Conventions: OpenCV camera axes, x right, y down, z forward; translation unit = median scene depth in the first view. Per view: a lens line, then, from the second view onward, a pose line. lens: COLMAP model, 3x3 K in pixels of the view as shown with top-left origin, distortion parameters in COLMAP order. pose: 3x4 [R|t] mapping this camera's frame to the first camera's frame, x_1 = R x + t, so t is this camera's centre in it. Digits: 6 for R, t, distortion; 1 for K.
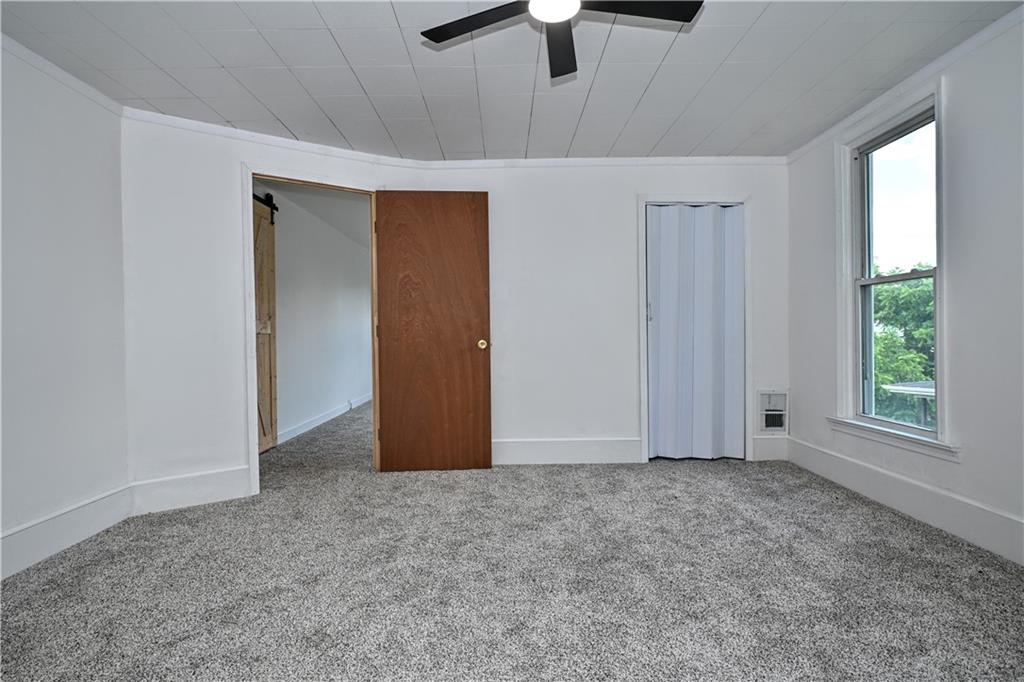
lens RADIAL K [[511.0, 0, 512.0], [0, 511.0, 341.0], [0, 0, 1]] dist [-0.003310, 0.000193]
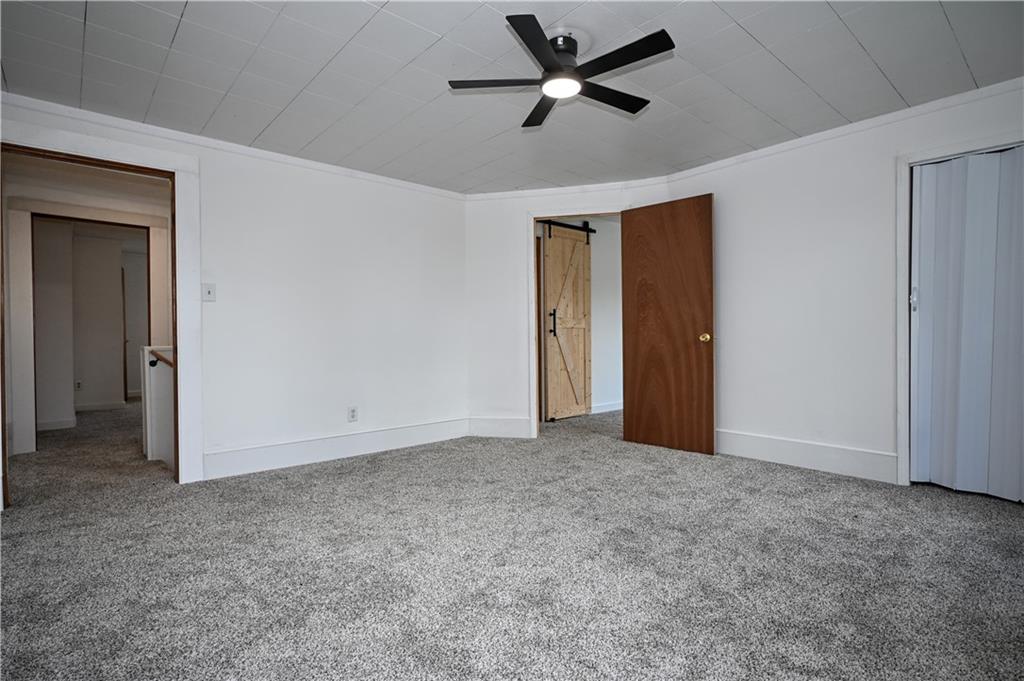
lens RADIAL K [[501.3, 0, 508.6], [0, 501.3, 337.7], [0, 0, 1]] dist [0.002294, 0.001121]
pose [[0.661237, 0.012629, -0.750071, 0.464839], [-0.008766, 0.999920, 0.009107, 0.000965], [0.750126, 0.000553, 0.661295, -0.001445]]
